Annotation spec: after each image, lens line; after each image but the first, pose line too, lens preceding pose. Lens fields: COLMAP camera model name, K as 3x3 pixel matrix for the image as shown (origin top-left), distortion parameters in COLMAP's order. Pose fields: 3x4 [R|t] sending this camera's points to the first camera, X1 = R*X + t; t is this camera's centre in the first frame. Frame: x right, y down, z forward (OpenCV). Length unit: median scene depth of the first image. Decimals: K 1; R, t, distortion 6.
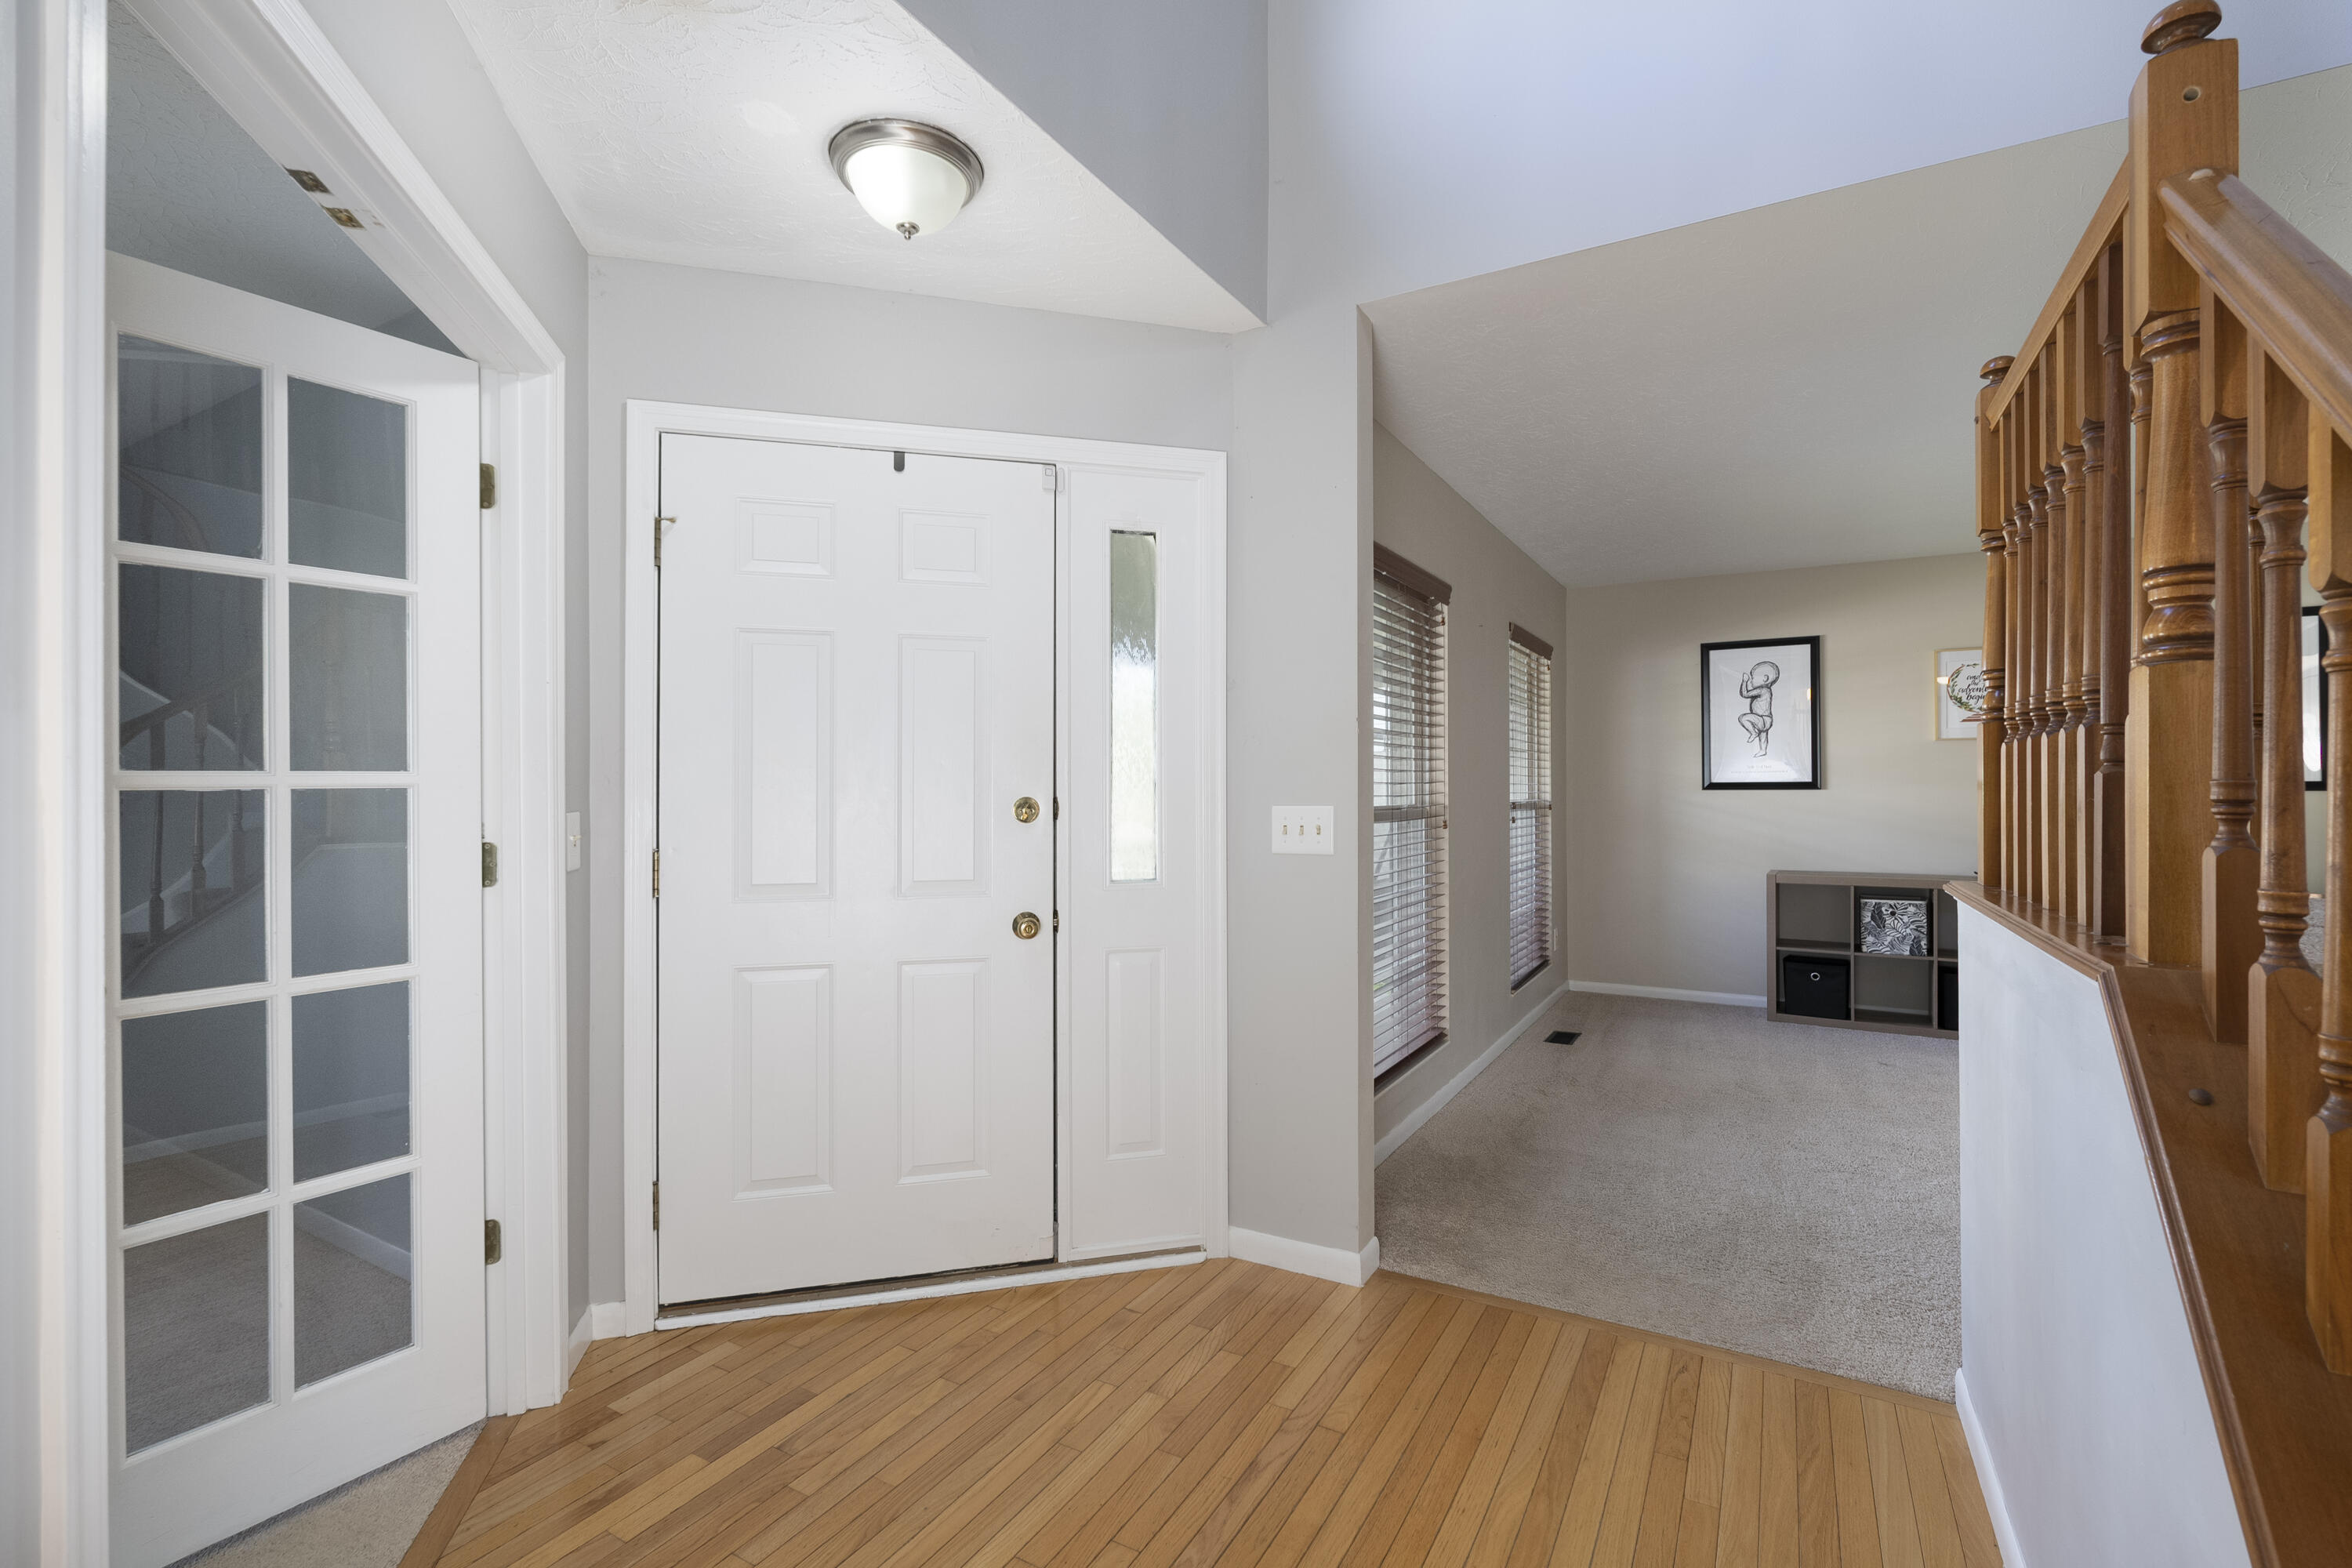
lens RADIAL K [[1039.6, 0, 1189.7], [0, 1039.6, 786.5], [0, 0, 1]] dist [0.002394, -0.000641]
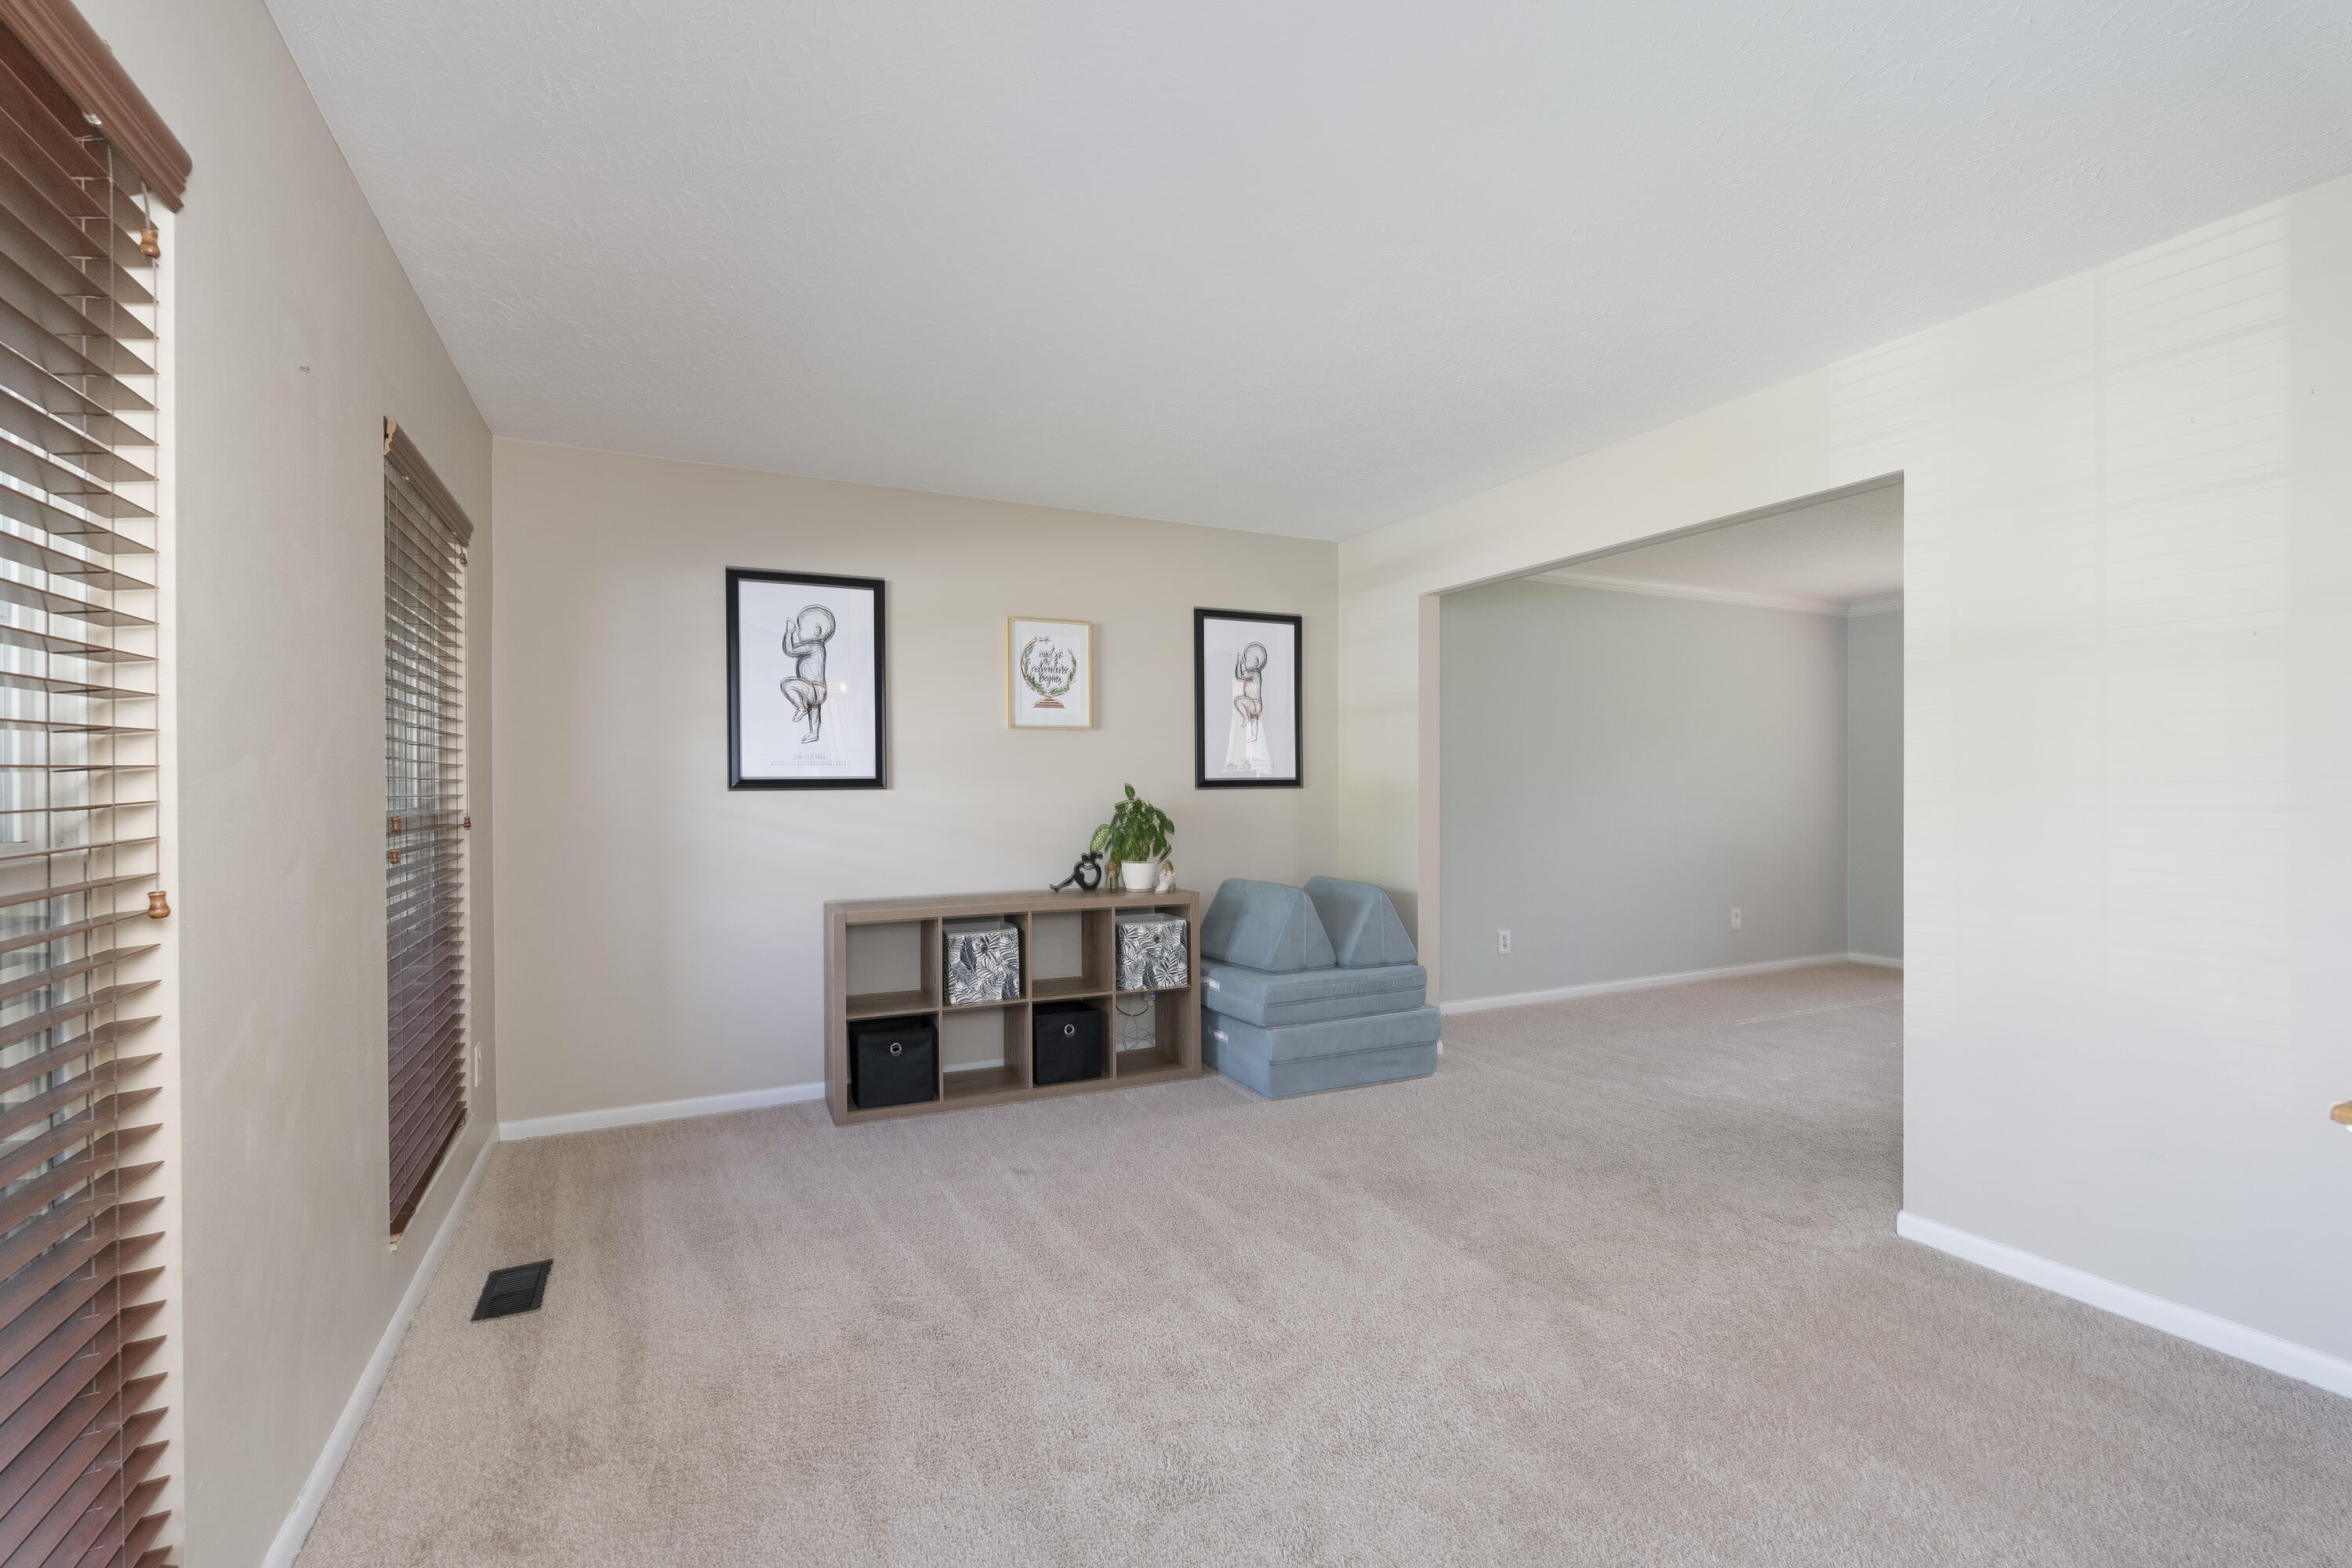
lens RADIAL K [[1039.6, 0, 1200.5], [0, 1039.6, 788.2], [0, 0, 1]] dist [0.002394, -0.000641]
pose [[0.549330, -0.005142, 0.835590, 0.115025], [0.001963, 0.999986, 0.004863, -0.000403], [-0.835603, -0.001031, 0.549332, 0.420870]]
